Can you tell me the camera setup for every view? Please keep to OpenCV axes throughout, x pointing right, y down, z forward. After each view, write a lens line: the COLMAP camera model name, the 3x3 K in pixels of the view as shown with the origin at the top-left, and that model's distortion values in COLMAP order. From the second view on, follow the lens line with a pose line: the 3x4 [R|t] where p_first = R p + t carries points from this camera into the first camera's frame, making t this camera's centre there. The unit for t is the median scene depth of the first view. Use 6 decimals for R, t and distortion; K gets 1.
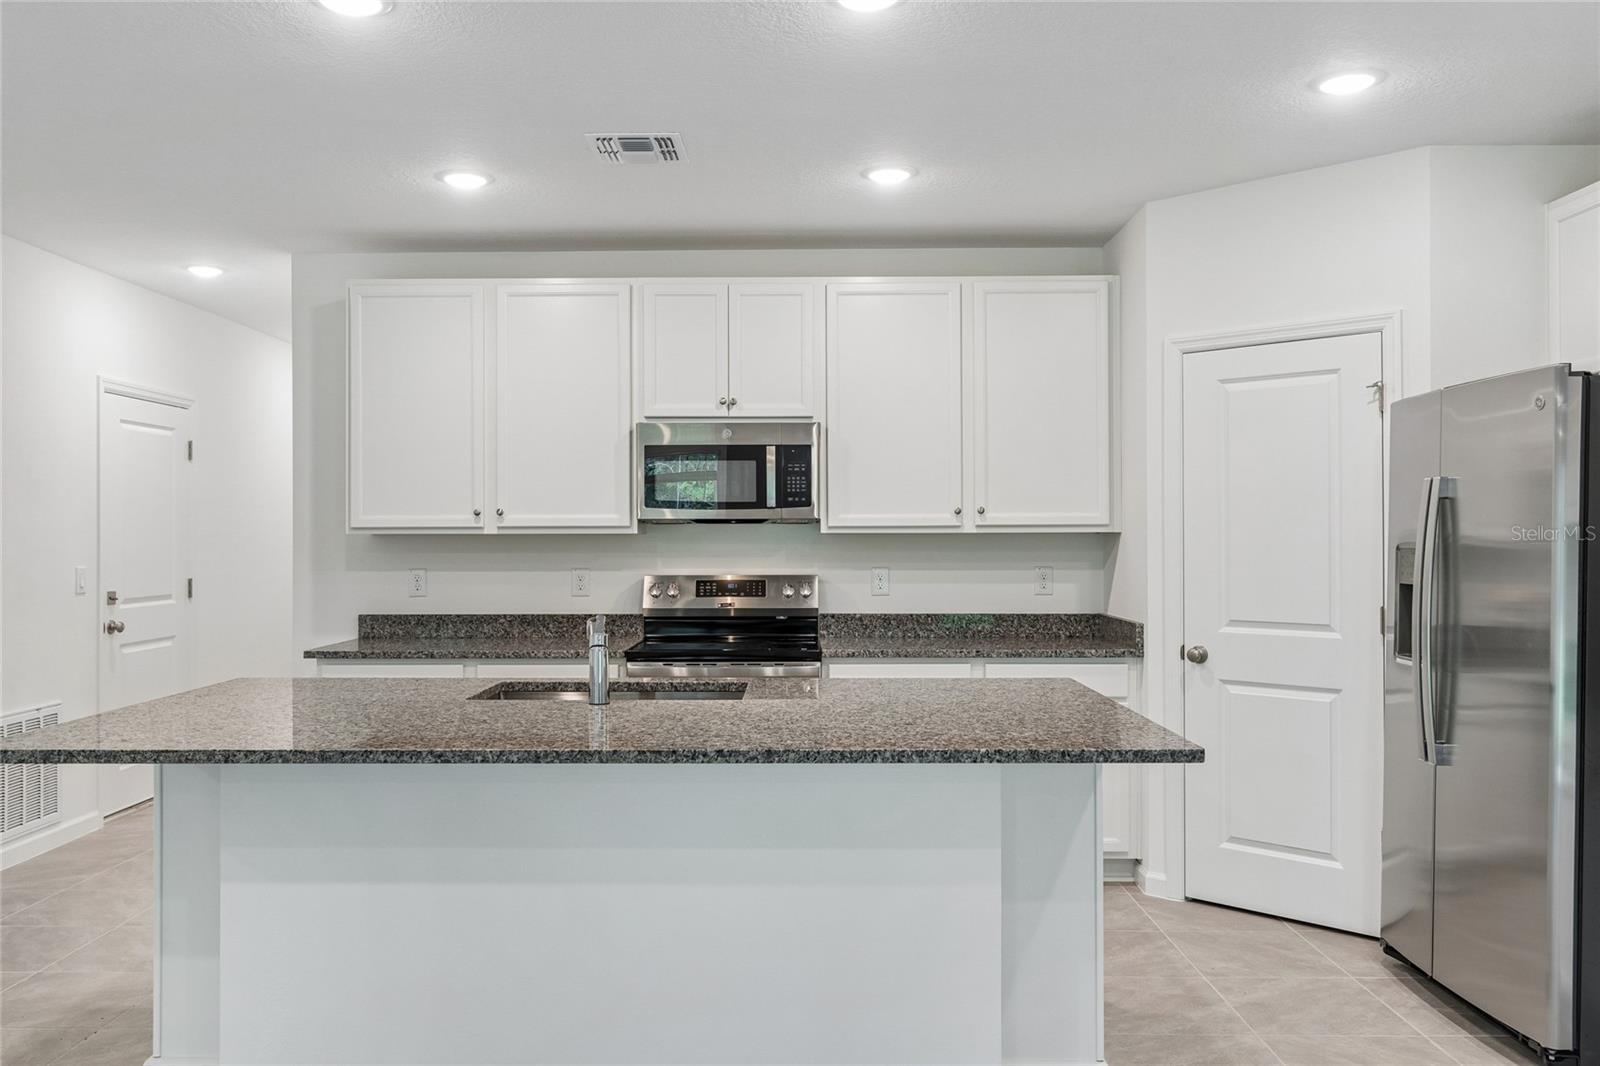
lens RADIAL K [[1258.8, 0, 793.8], [0, 1258.8, 537.9], [0, 0, 1]] dist [0.008688, -0.011675]
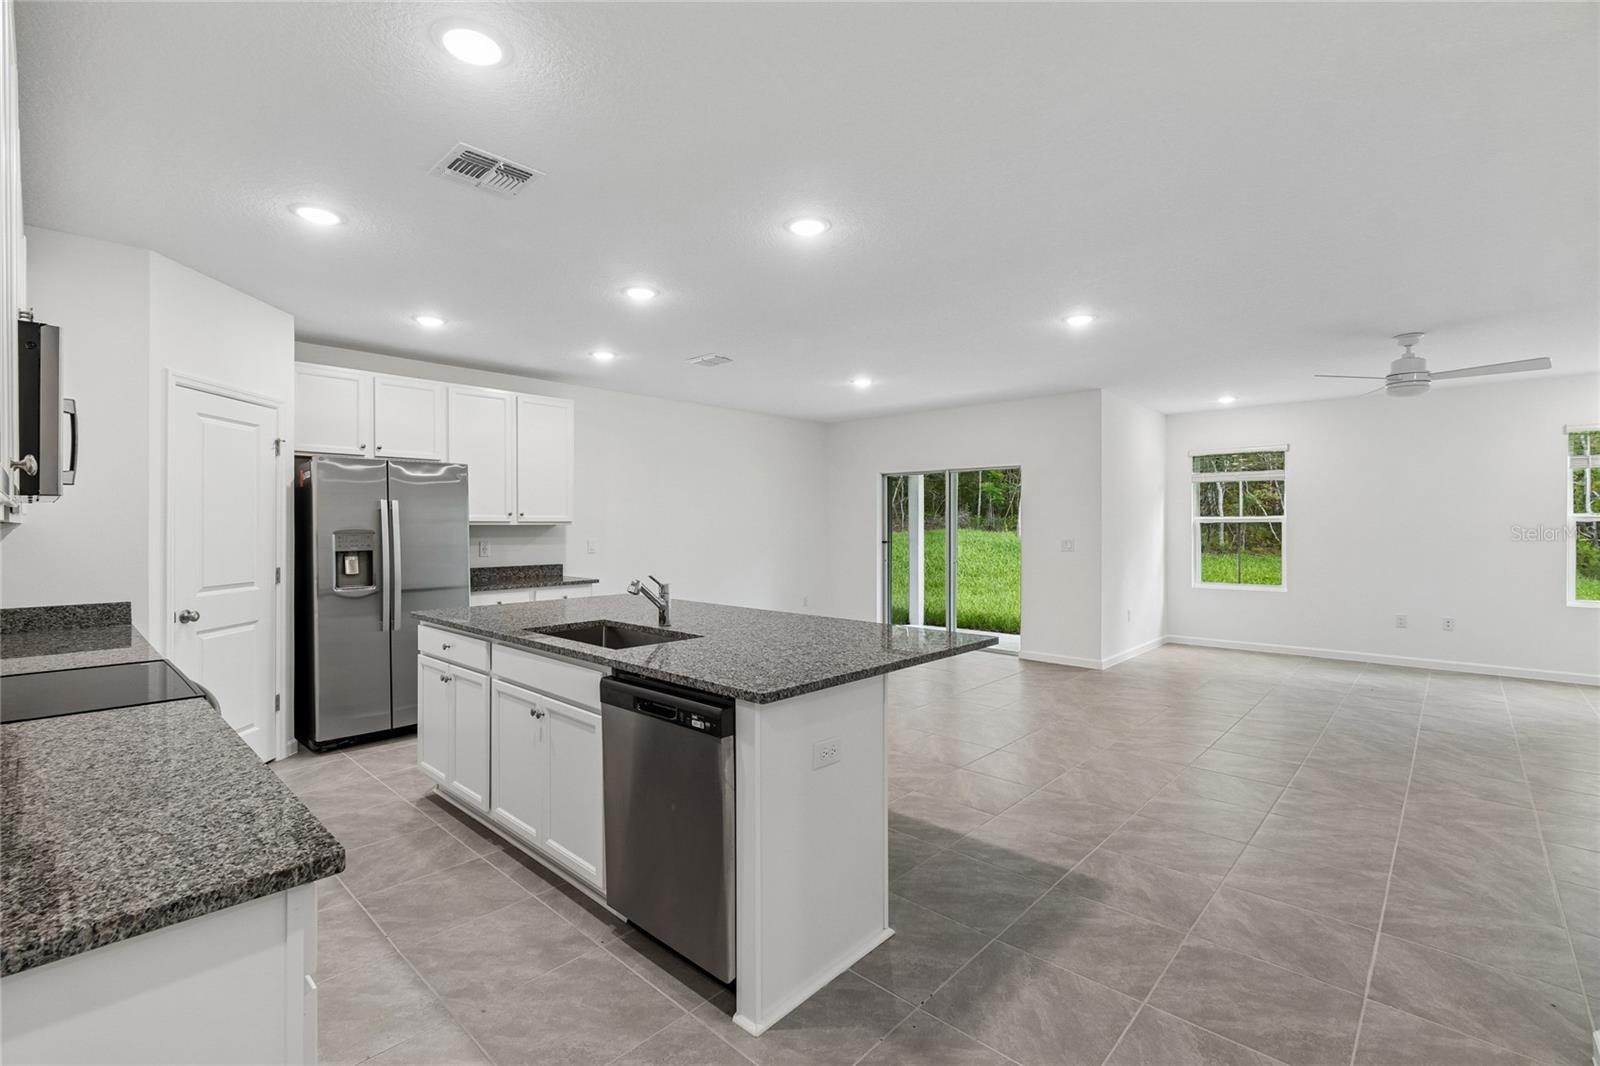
lens RADIAL K [[708.9, 0, 784.7], [0, 708.9, 526.1], [0, 0, 1]] dist [0.008482, -0.003864]
pose [[-0.728288, 0.001424, 0.685270, -0.652319], [0.001561, 0.999999, -0.000419, -0.000327], [-0.685269, 0.000765, -0.728289, 1.122875]]
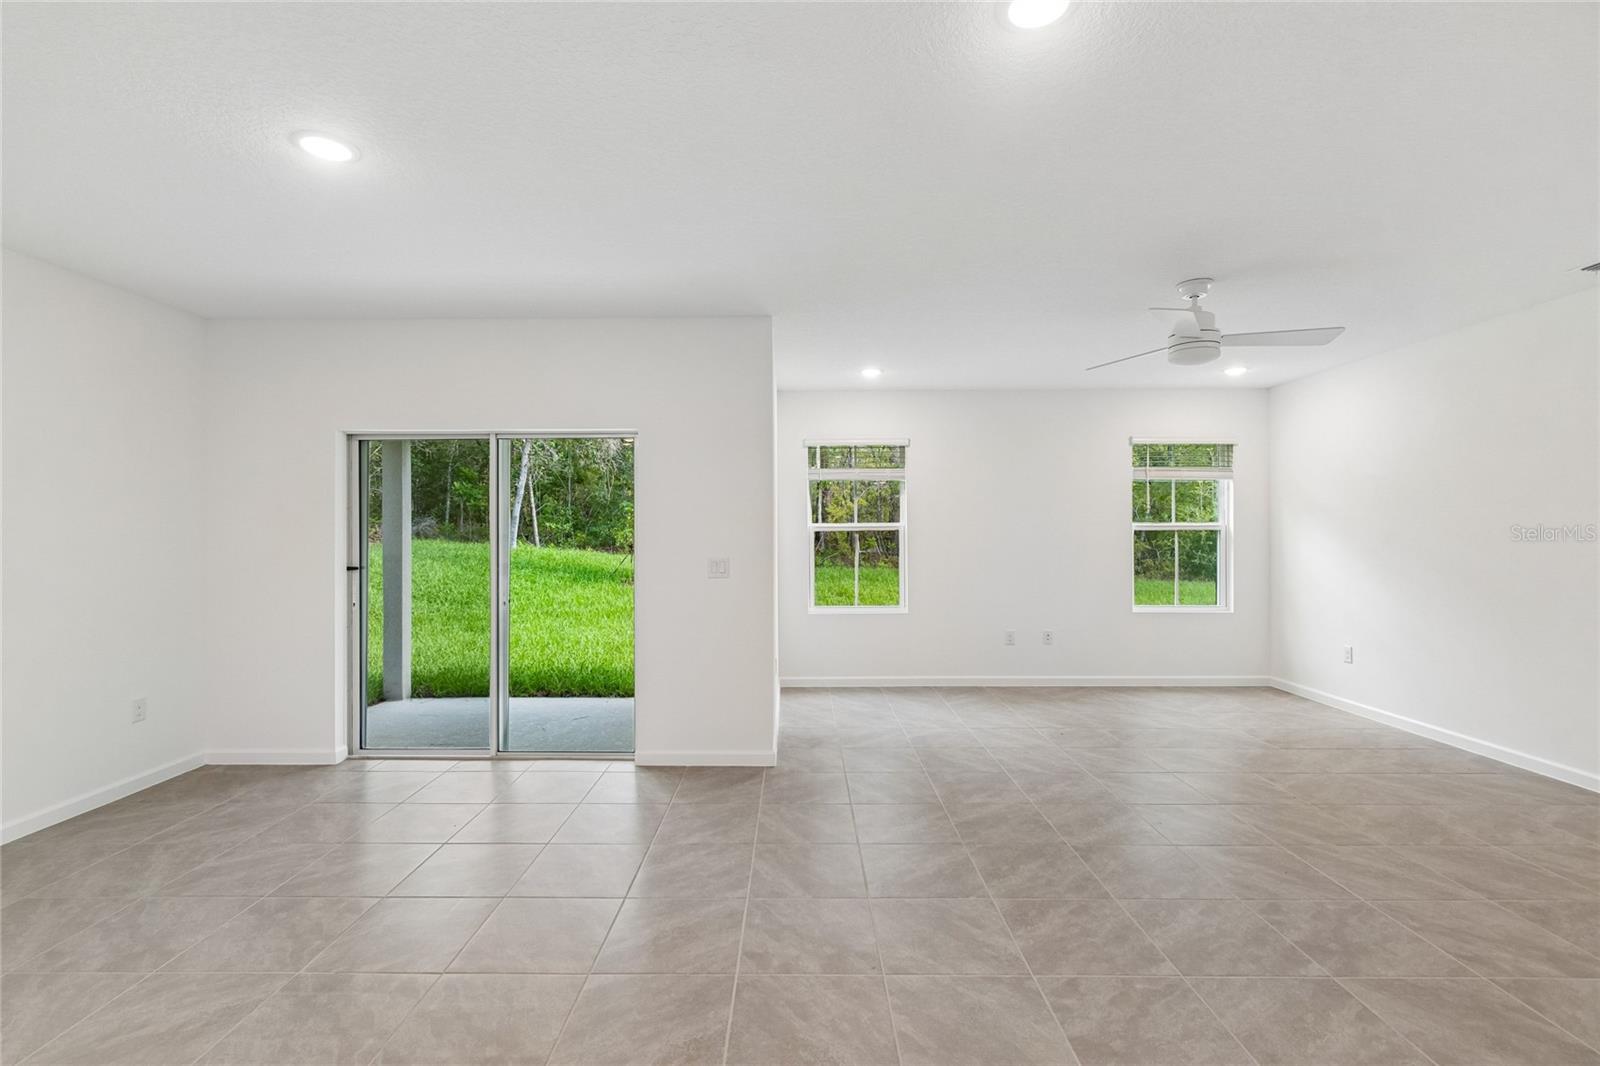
lens RADIAL K [[708.9, 0, 789.8], [0, 708.9, 531.3], [0, 0, 1]] dist [0.008482, -0.003864]
pose [[-0.999952, 0.004426, 0.008739, -0.163833], [0.004391, 0.999983, -0.003962, -0.001435], [-0.008756, -0.003923, -0.999954, 0.534824]]
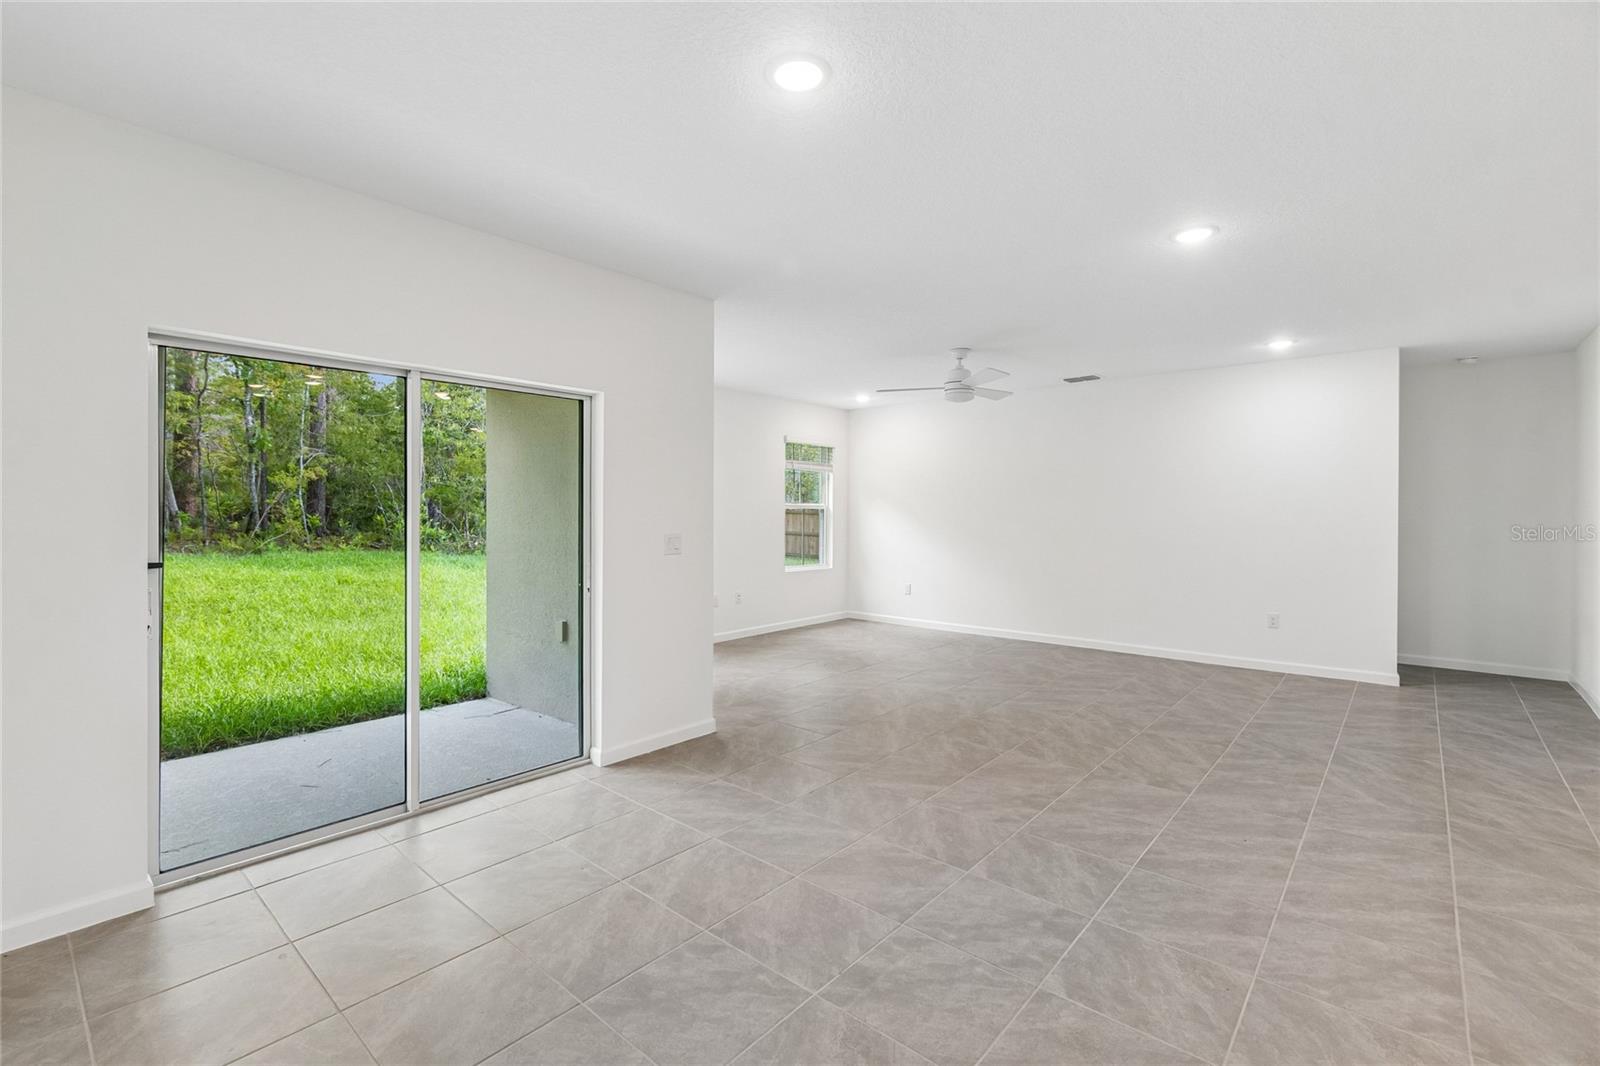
lens RADIAL K [[708.9, 0, 787.0], [0, 708.9, 522.7], [0, 0, 1]] dist [0.008482, -0.003864]
pose [[-0.657716, 0.011892, -0.753172, 0.506393], [-0.001314, 0.999856, 0.016935, -0.001819], [0.753265, 0.012128, -0.657606, 0.325637]]
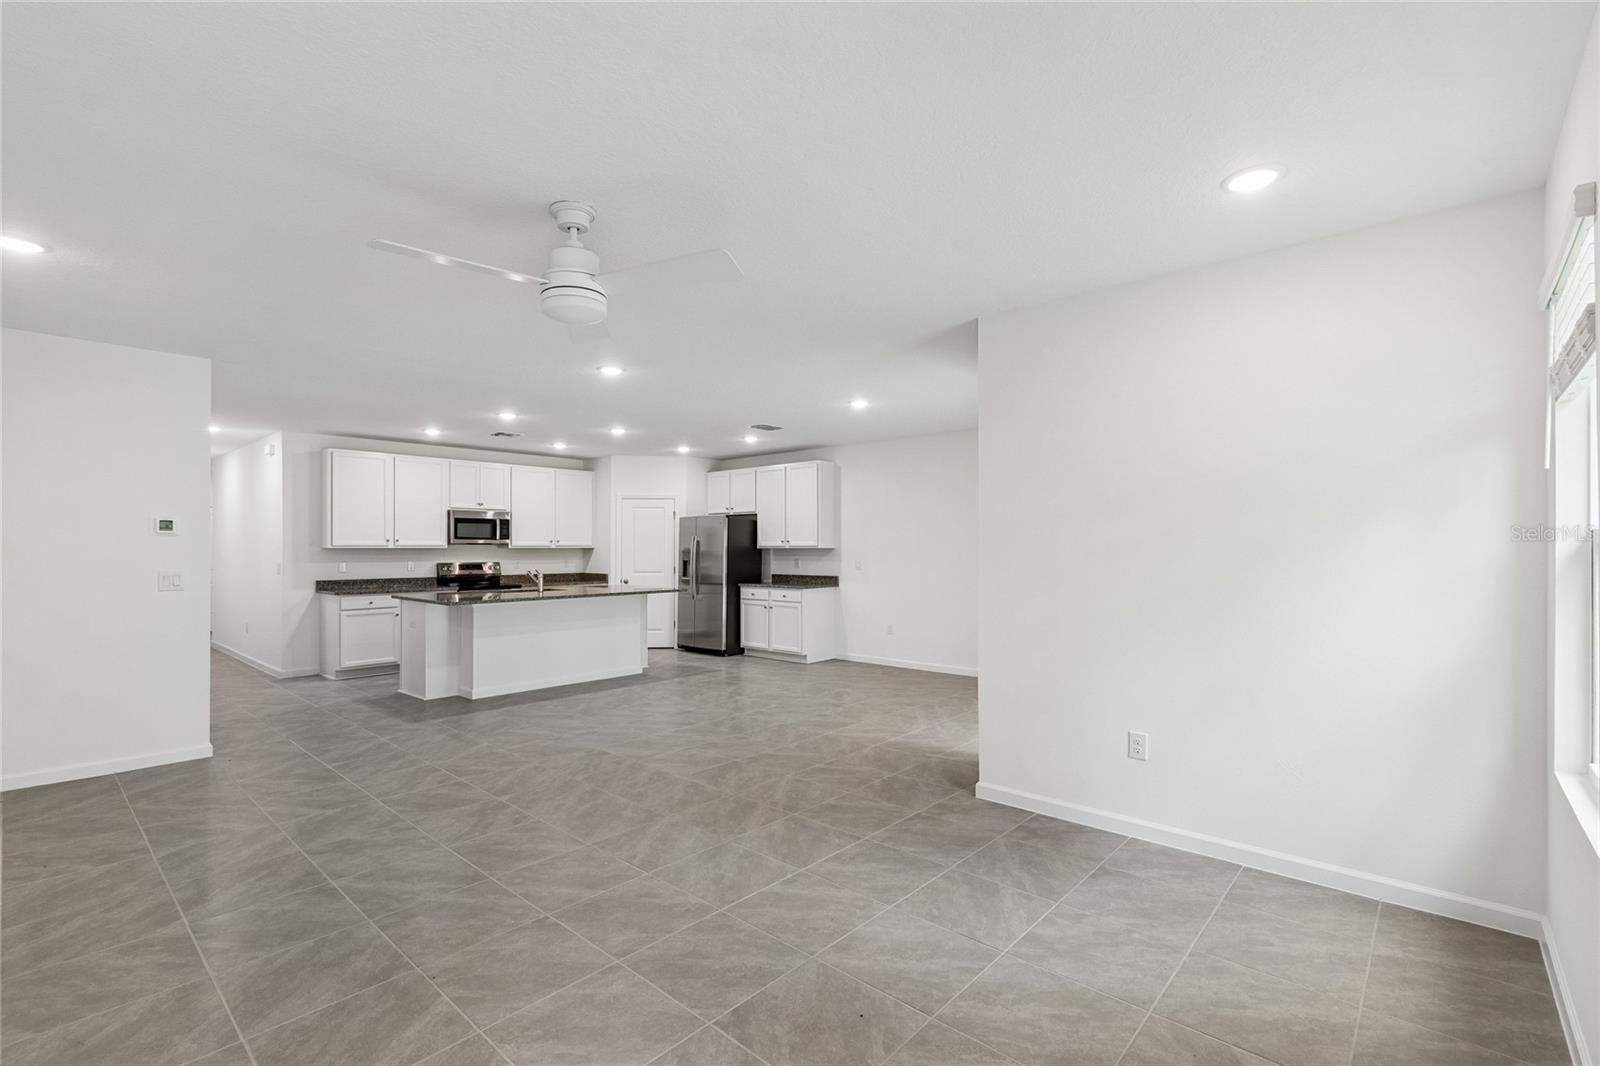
lens RADIAL K [[708.9, 0, 793.8], [0, 708.9, 549.0], [0, 0, 1]] dist [0.008482, -0.003864]
pose [[0.667924, -0.000576, 0.744229, -0.908426], [-0.000820, 0.999999, 0.001510, -0.005079], [-0.744229, -0.001619, 0.667923, -0.762683]]
